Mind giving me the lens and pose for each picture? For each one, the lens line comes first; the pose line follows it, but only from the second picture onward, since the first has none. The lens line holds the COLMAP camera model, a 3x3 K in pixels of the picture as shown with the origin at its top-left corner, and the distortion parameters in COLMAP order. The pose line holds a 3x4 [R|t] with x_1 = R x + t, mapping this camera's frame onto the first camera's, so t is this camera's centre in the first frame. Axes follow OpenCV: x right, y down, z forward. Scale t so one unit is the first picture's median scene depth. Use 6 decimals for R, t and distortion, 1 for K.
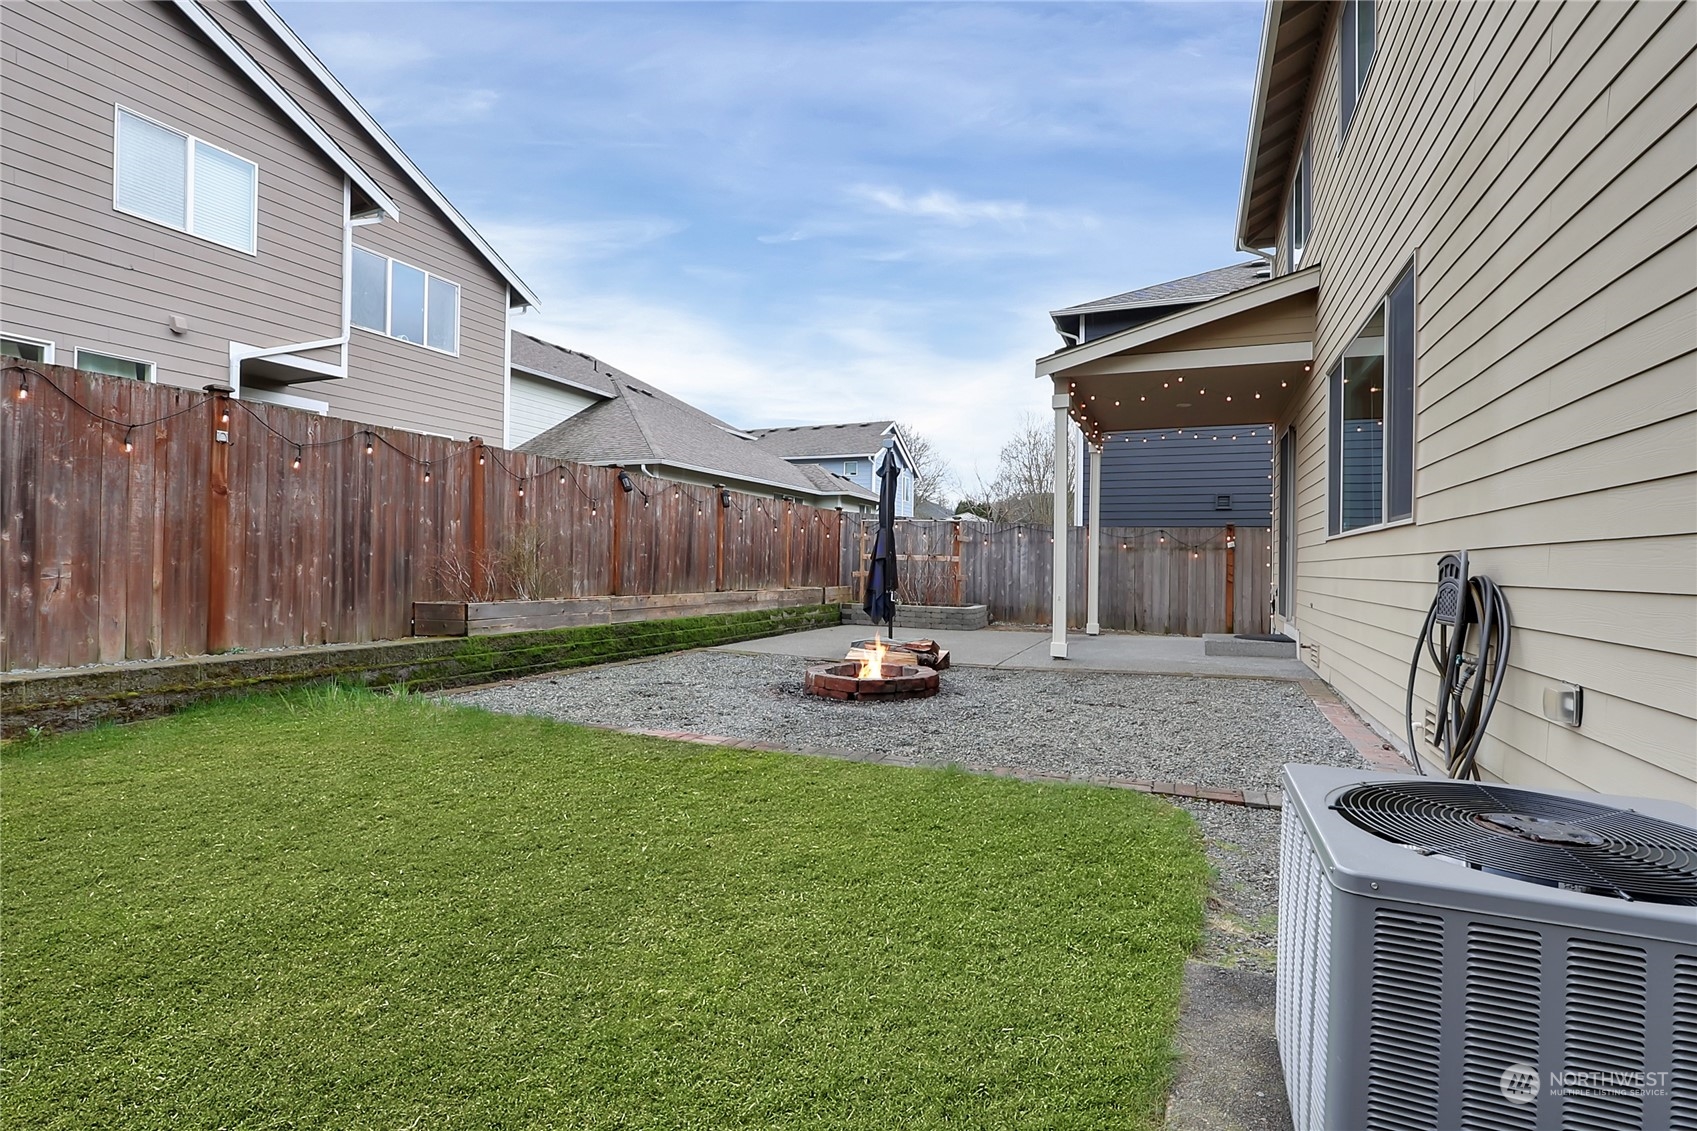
lens RADIAL K [[808.1, 0, 846.2], [0, 808.1, 565.8], [0, 0, 1]] dist [-0.014174, 0.000568]
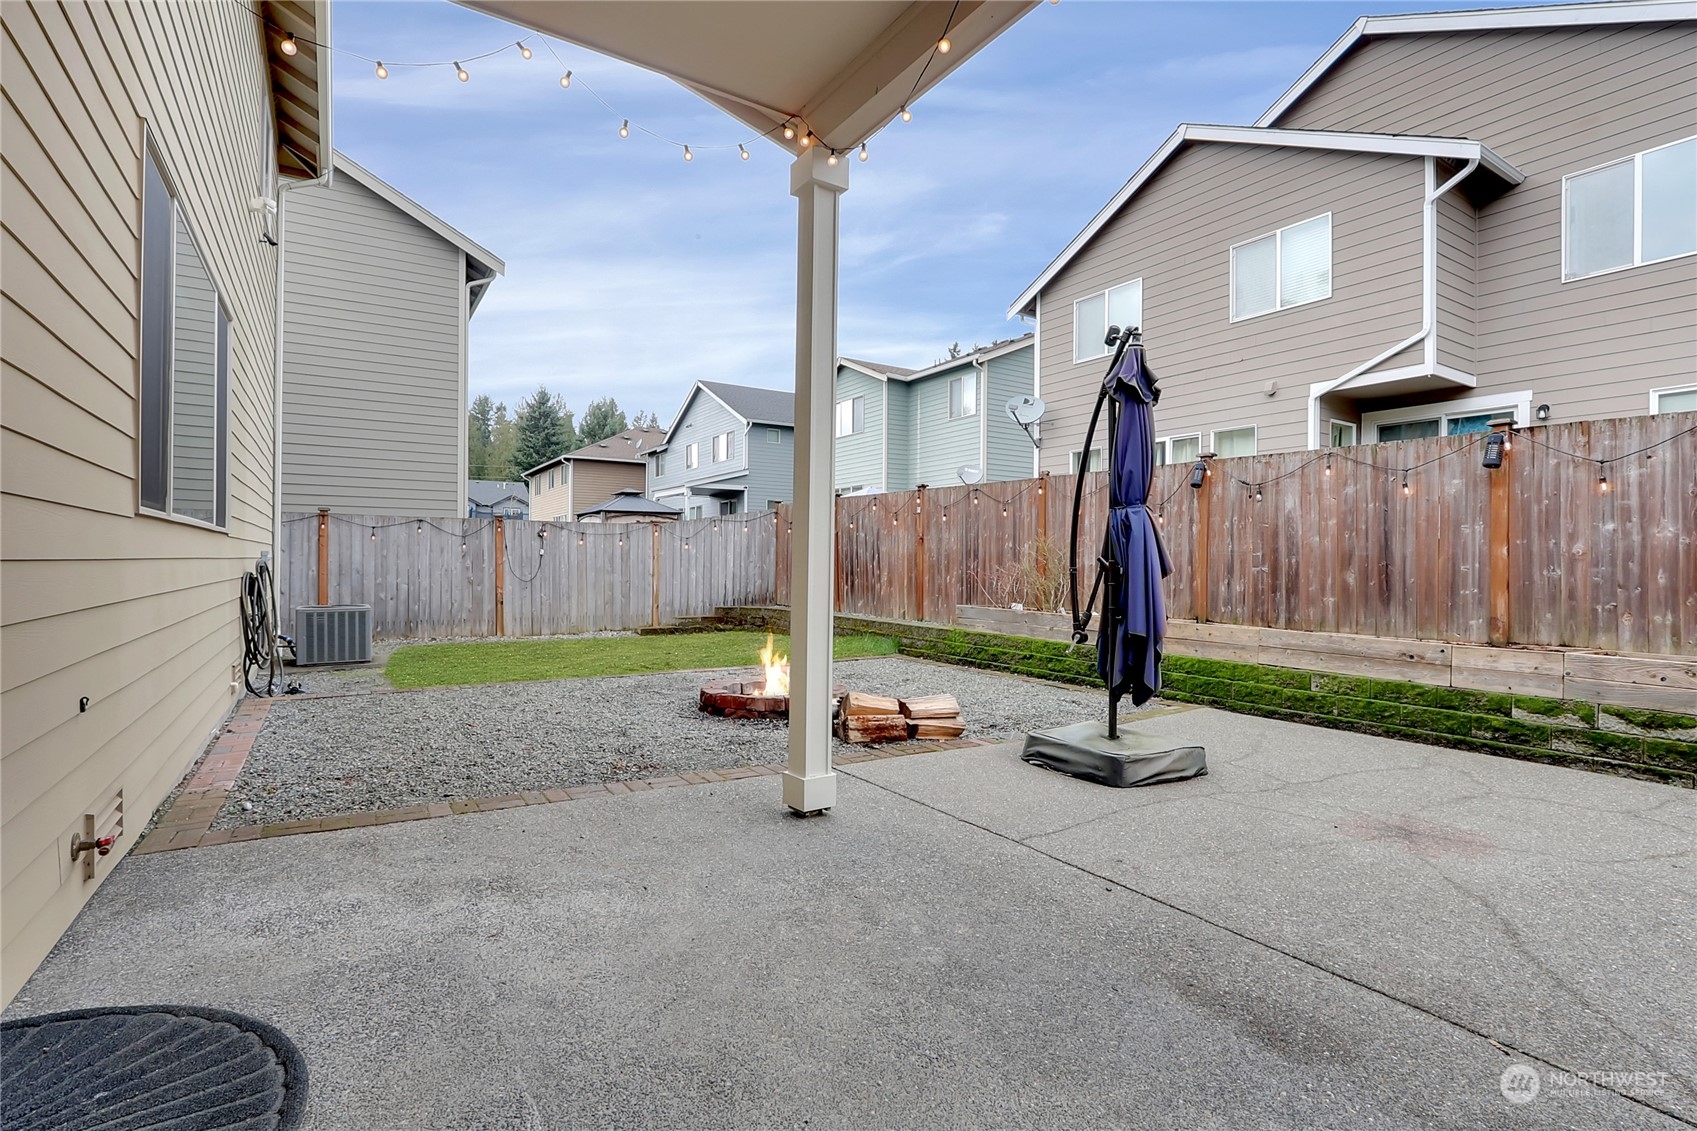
lens RADIAL K [[808.1, 0, 851.9], [0, 808.1, 562.8], [0, 0, 1]] dist [-0.014174, 0.000568]
pose [[-0.560288, -0.021036, -0.828031, 0.592102], [-0.019817, 0.999732, -0.011989, -0.003659], [0.828061, 0.009692, -0.560554, 1.244793]]
